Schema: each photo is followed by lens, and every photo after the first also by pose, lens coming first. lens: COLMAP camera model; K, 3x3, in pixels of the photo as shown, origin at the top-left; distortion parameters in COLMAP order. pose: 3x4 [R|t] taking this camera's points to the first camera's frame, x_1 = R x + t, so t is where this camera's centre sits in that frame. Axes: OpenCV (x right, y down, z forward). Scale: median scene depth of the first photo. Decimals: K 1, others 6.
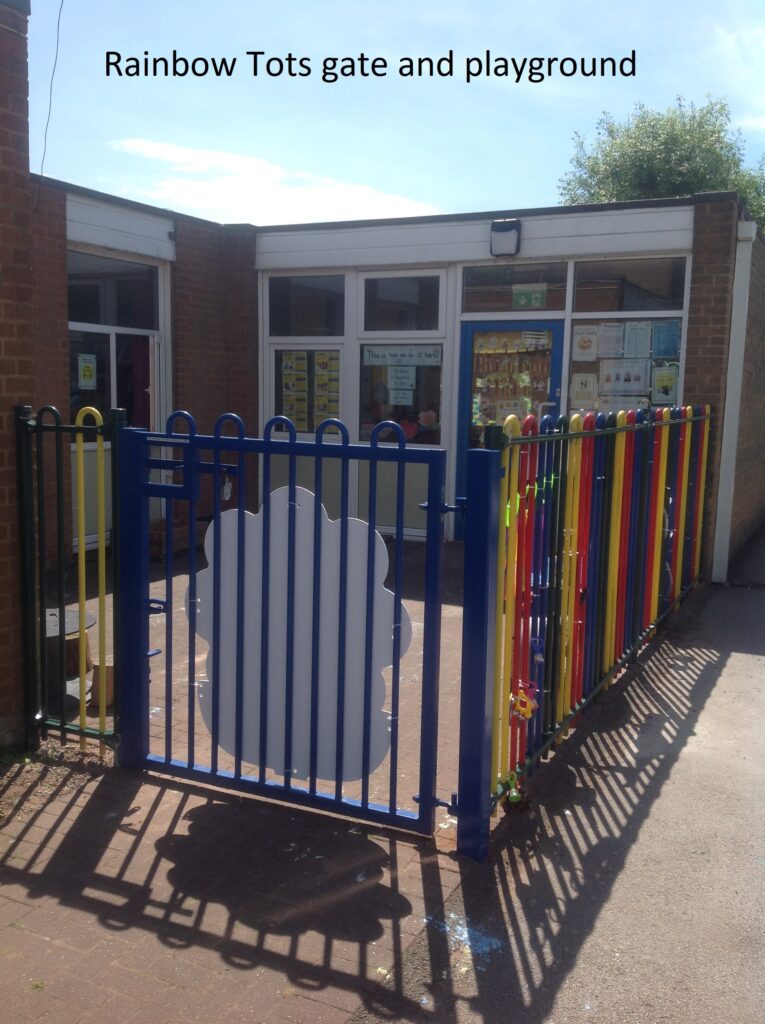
lens RADIAL K [[970.7, 0, 382.4], [0, 970.7, 516.5], [0, 0, 1]] dist [0.037079, 0.000000]
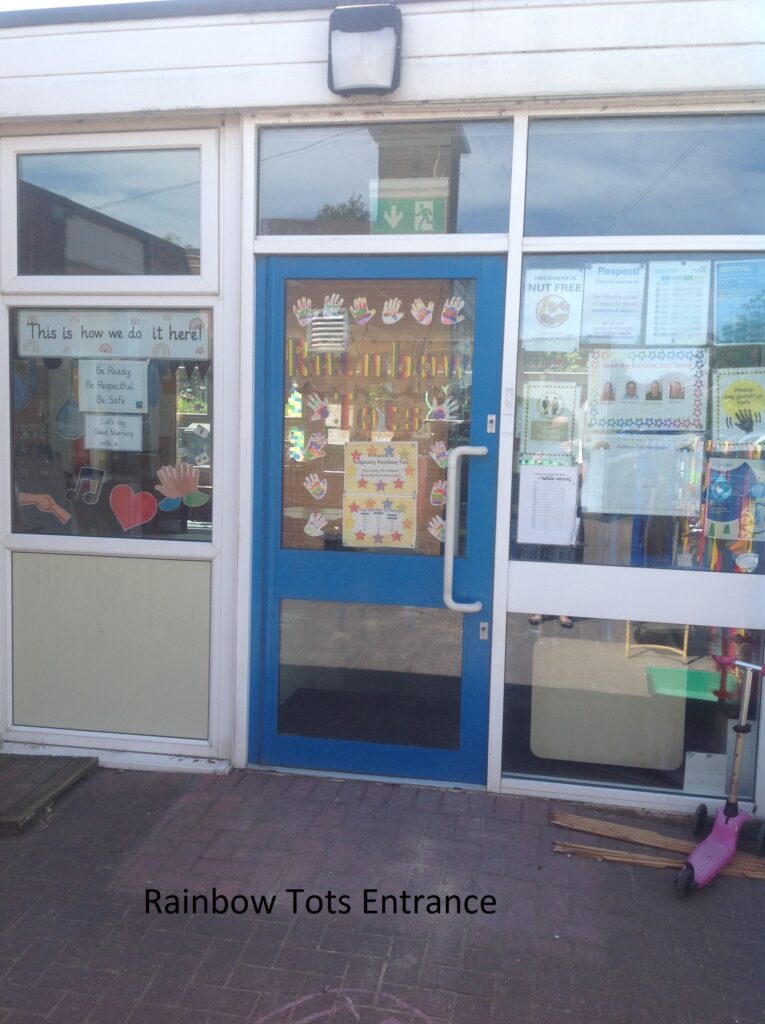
lens RADIAL K [[970.7, 0, 387.2], [0, 970.7, 512.1], [0, 0, 1]] dist [0.037079, 0.000000]
pose [[0.959938, -0.022234, 0.279330, 0.014780], [0.031031, 0.999151, -0.027111, -0.076187], [-0.278490, 0.034693, 0.959812, 0.584754]]
